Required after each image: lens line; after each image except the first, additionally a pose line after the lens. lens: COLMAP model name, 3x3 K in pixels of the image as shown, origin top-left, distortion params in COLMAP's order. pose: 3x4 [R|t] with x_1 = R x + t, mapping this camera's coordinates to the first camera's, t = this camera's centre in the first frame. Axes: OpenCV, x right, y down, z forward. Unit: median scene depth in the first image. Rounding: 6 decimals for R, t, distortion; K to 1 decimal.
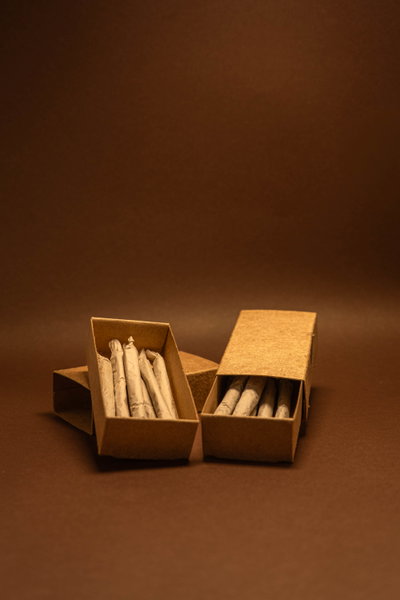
lens RADIAL K [[738.2, 0, 199.5], [0, 738.2, 302.7], [0, 0, 1]] dist [0.017814, 0.000000]
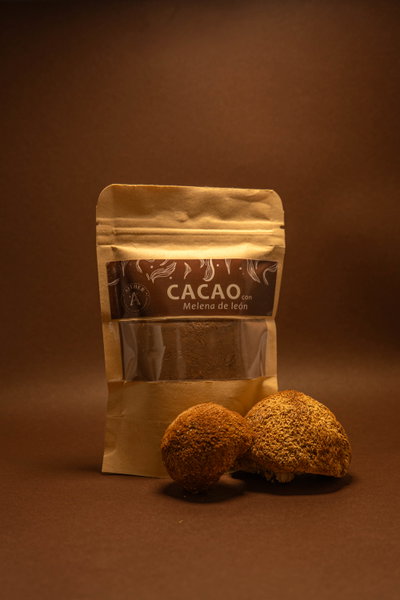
lens RADIAL K [[626.7, 0, 198.2], [0, 626.7, 296.3], [0, 0, 1]] dist [0.005551, 0.000000]
pose [[0.999952, -0.005572, 0.008064, 0.016887], [0.006680, 0.989478, -0.144532, 0.051769], [-0.007174, 0.144579, 0.989467, 0.193165]]
